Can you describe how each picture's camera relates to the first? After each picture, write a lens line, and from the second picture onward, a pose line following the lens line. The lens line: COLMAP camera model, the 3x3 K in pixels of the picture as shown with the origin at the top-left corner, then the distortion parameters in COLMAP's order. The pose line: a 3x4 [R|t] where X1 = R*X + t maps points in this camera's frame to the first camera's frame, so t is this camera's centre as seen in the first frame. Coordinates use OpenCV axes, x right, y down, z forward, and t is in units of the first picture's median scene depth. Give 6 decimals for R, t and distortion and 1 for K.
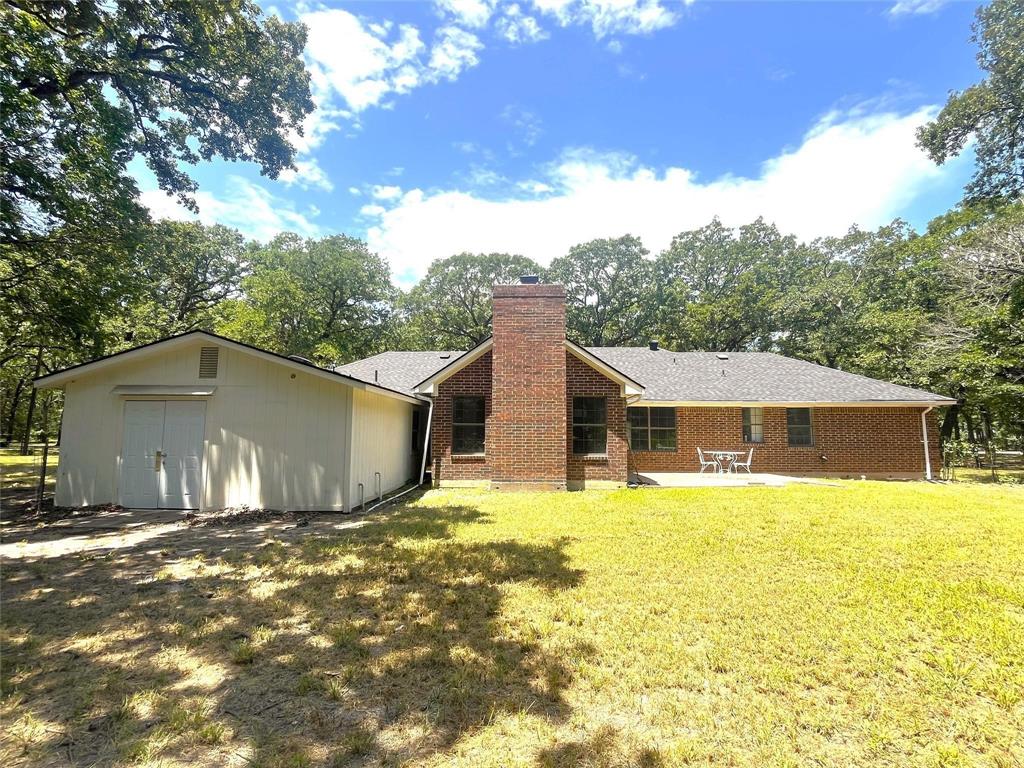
lens RADIAL K [[486.0, 0, 514.1], [0, 486.0, 381.8], [0, 0, 1]] dist [-0.027264, 0.000948]
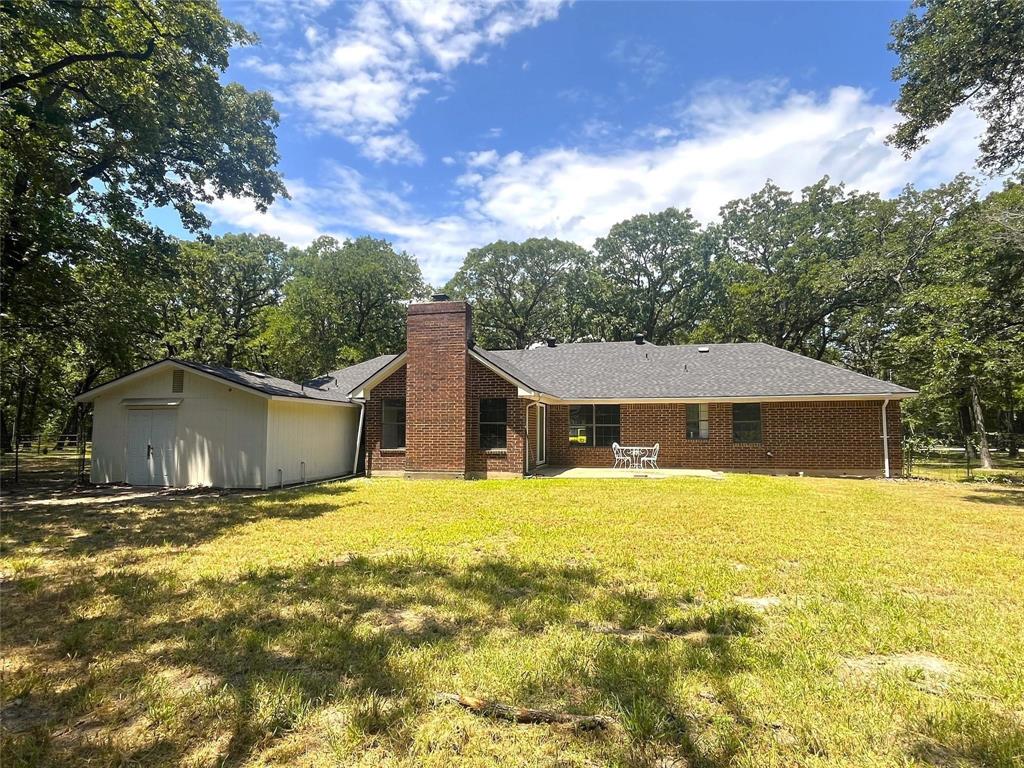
lens RADIAL K [[564.2, 0, 515.6], [0, 564.2, 383.6], [0, 0, 1]] dist [-0.039280, 0.002614]
pose [[0.976851, -0.023002, -0.212681, 0.371534], [0.028259, 0.999365, 0.021711, -0.022539], [0.212046, -0.027218, 0.976881, -0.203174]]
